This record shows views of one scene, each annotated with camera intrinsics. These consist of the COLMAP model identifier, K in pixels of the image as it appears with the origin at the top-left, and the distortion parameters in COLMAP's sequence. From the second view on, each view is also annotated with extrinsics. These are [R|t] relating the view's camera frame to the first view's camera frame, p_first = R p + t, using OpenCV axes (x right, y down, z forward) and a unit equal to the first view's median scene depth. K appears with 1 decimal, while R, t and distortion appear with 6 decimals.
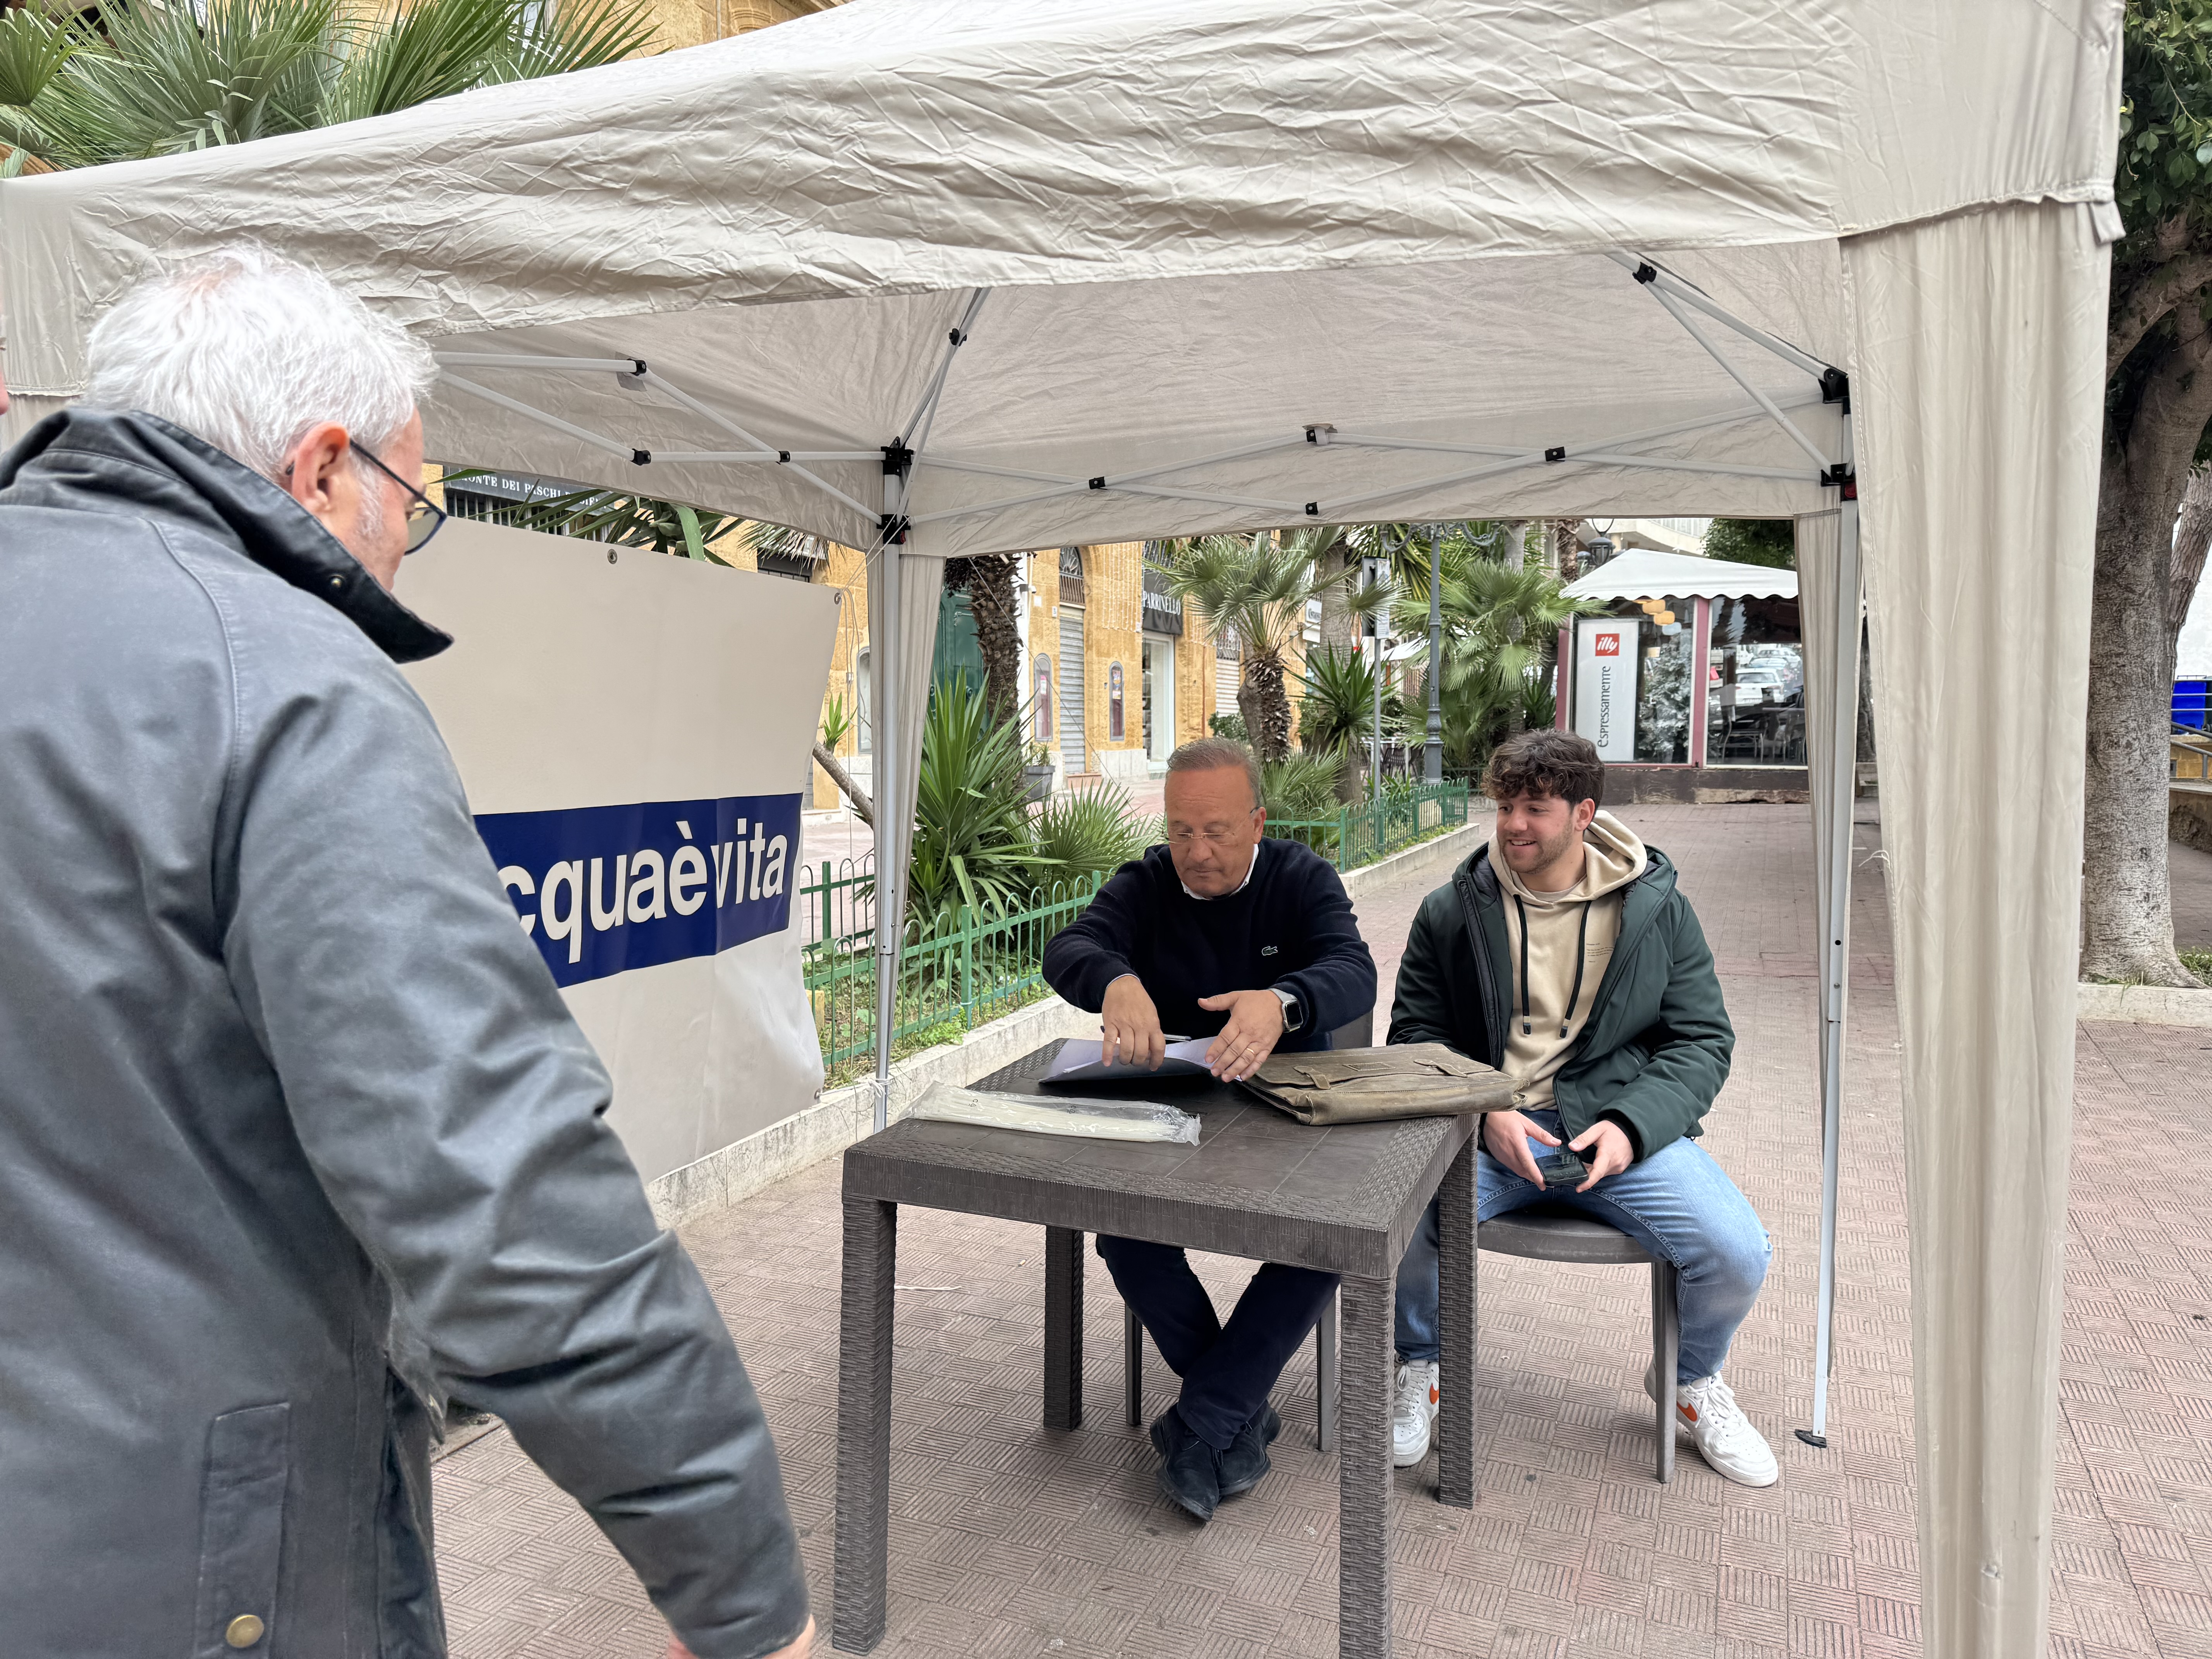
lens RADIAL K [[1548.3, 0, 1096.5], [0, 1548.3, 824.3], [0, 0, 1]] dist [0.040695, -0.045115]
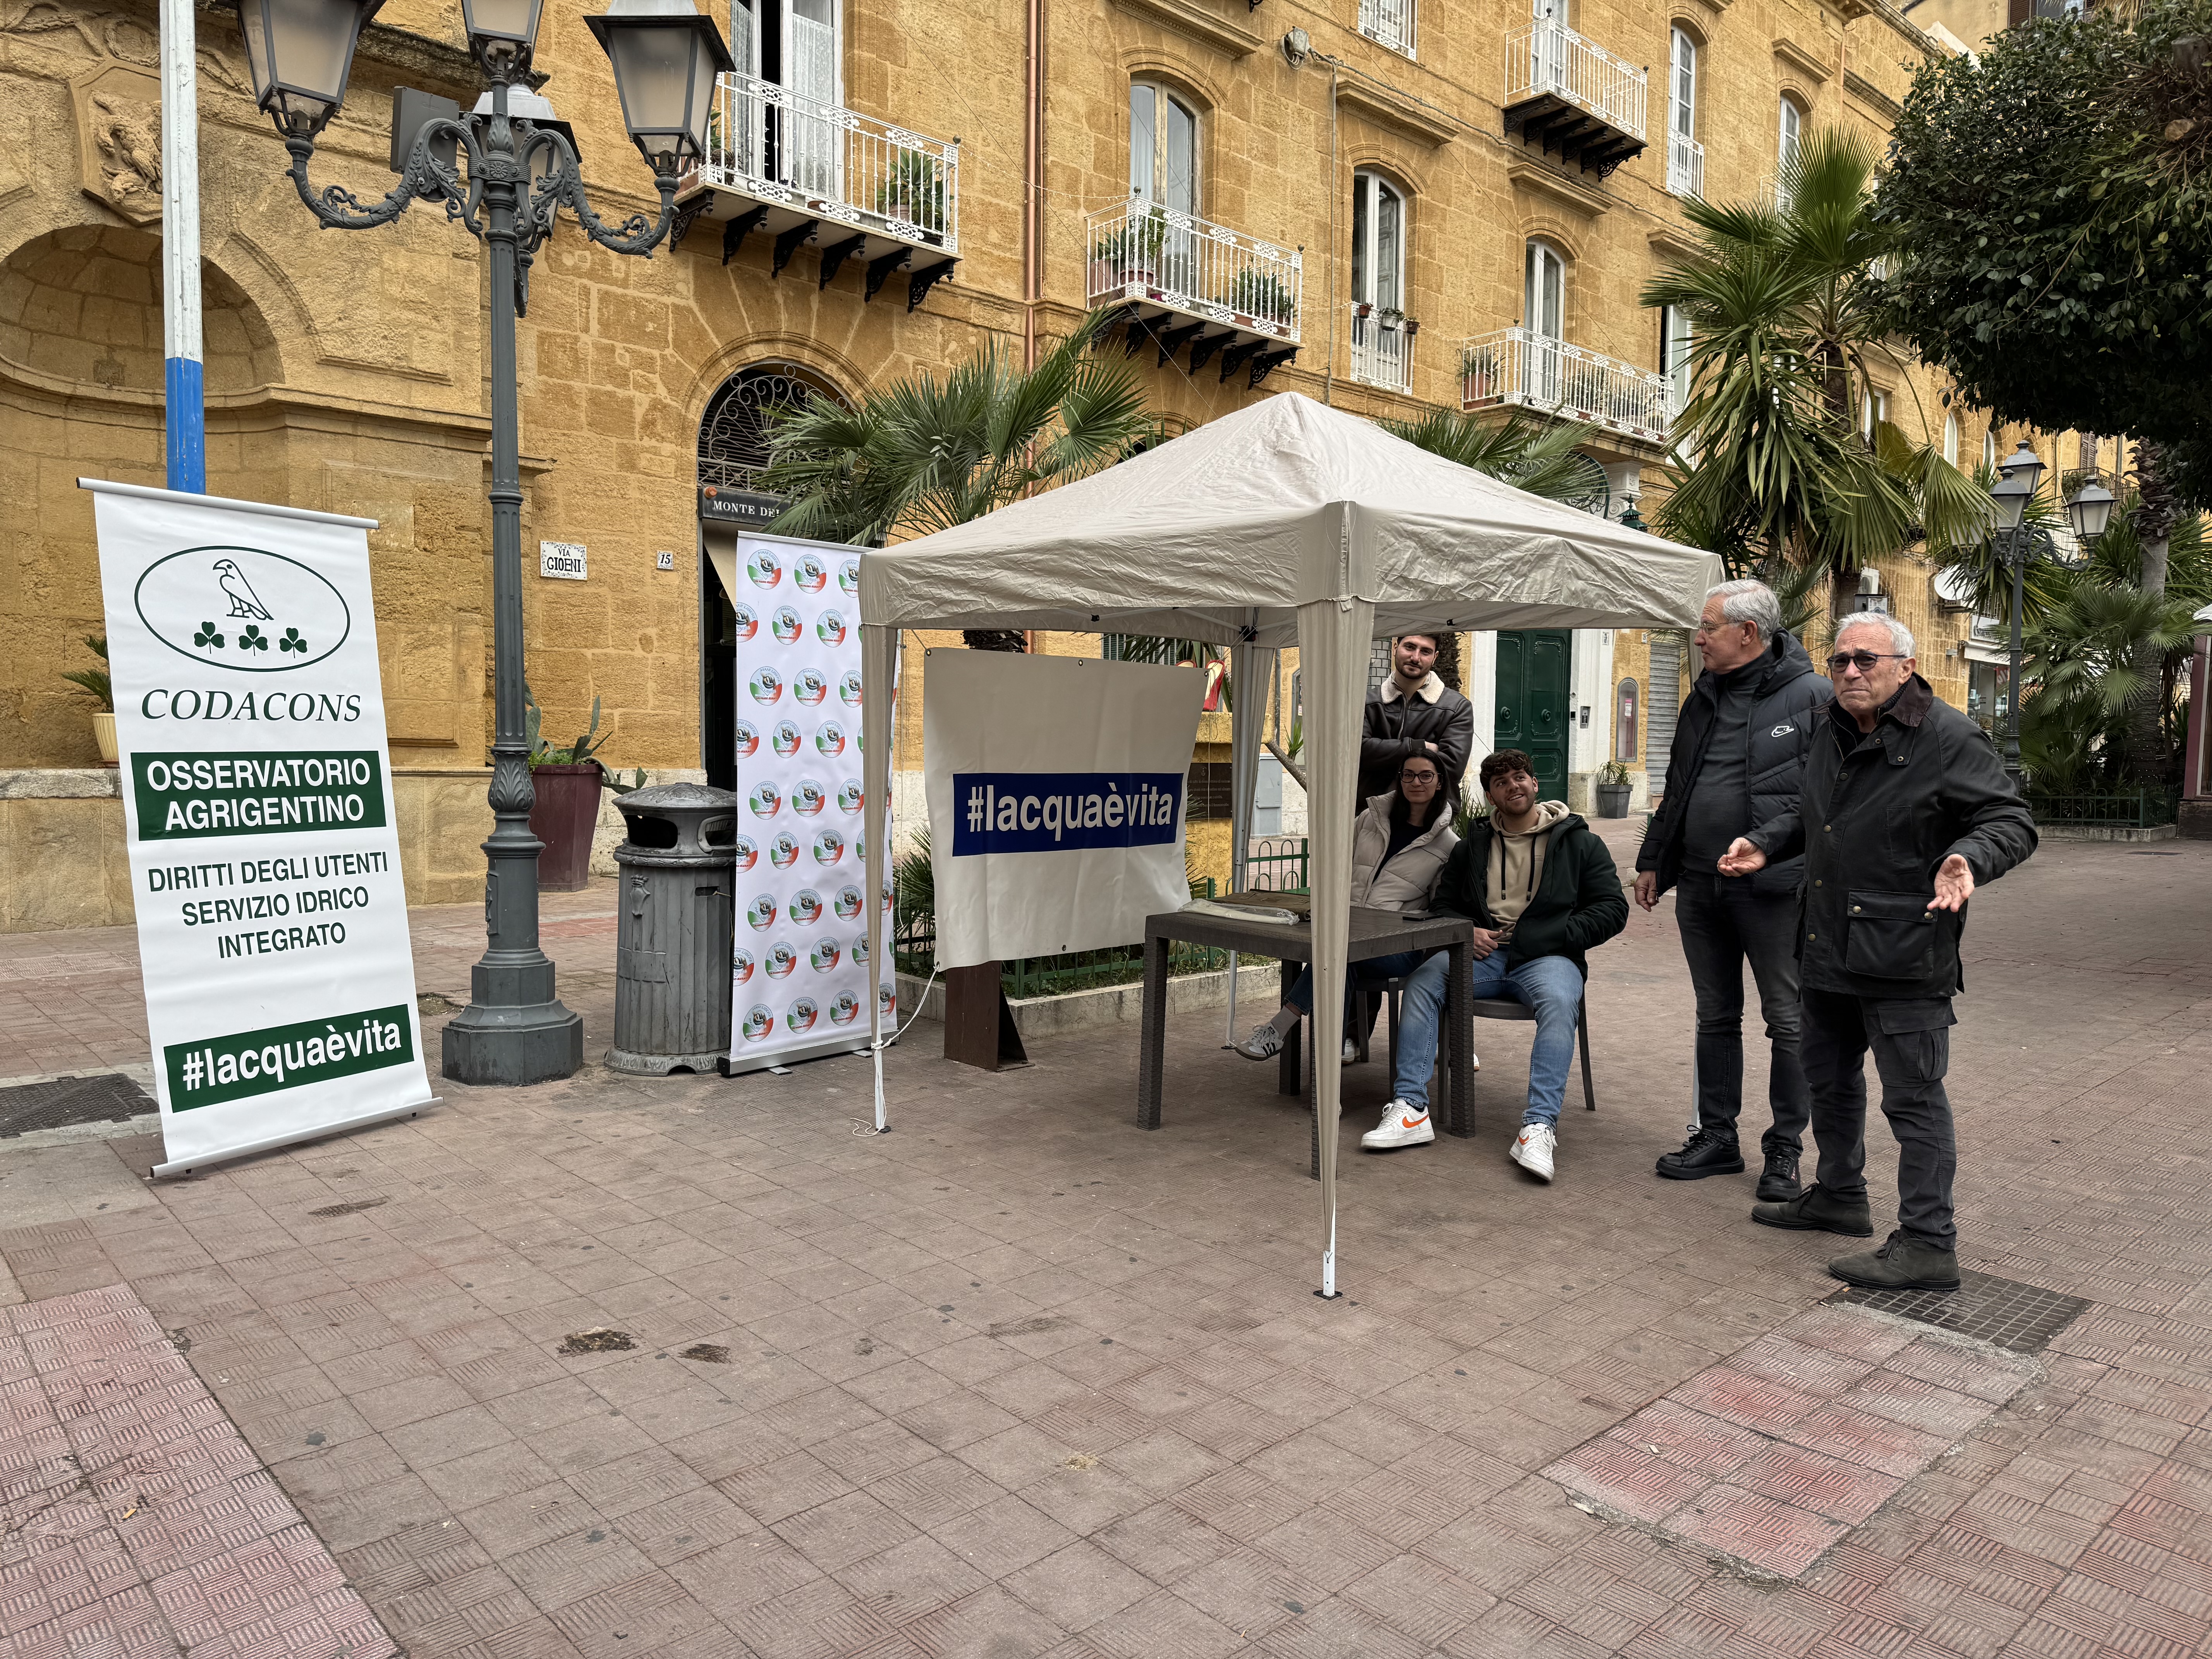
lens RADIAL K [[1548.3, 0, 1113.8], [0, 1548.3, 831.9], [0, 0, 1]] dist [0.040695, -0.045115]
pose [[0.916251, 0.035855, -0.398997, 0.602771], [-0.039122, 0.999234, -0.000044, 0.067806], [0.398690, 0.015650, 0.916952, -0.979103]]
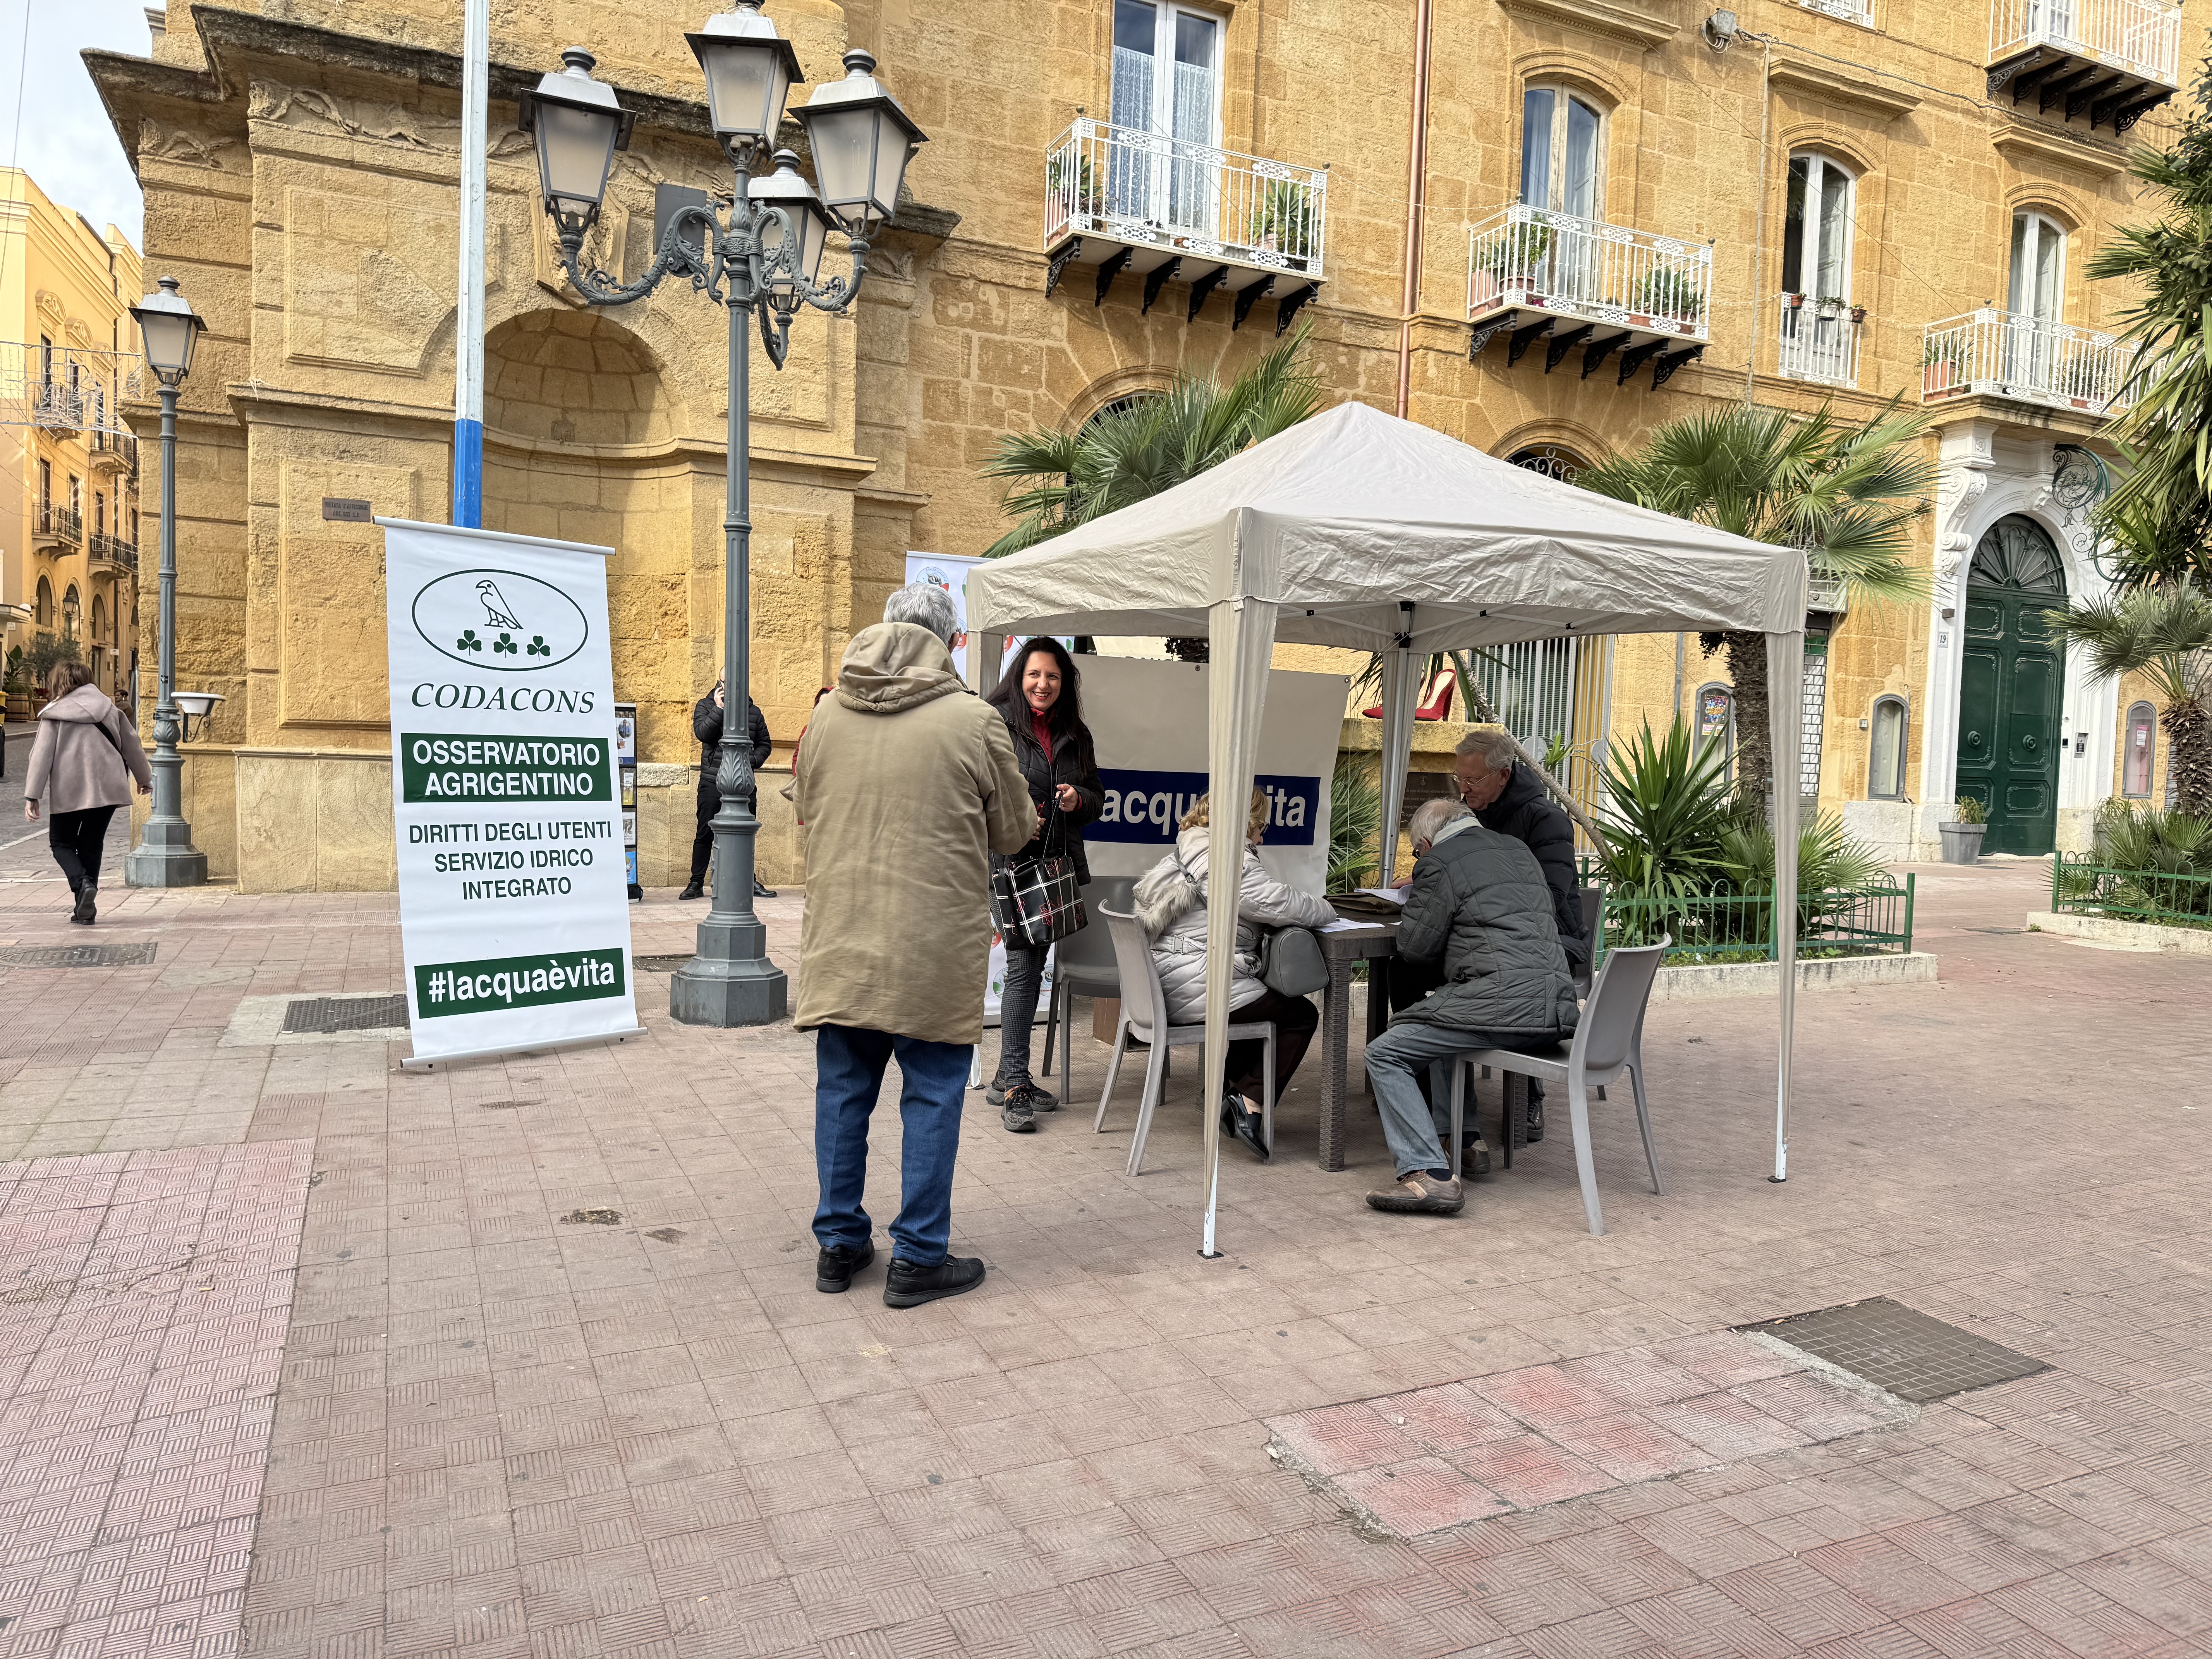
lens RADIAL K [[1548.3, 0, 1118.9], [0, 1548.3, 849.9], [0, 0, 1]] dist [0.040695, -0.045115]
pose [[0.747198, 0.066727, -0.661243, 1.120957], [-0.076104, 0.996993, 0.014611, 0.076964], [0.660230, 0.039406, 0.750029, -0.795035]]
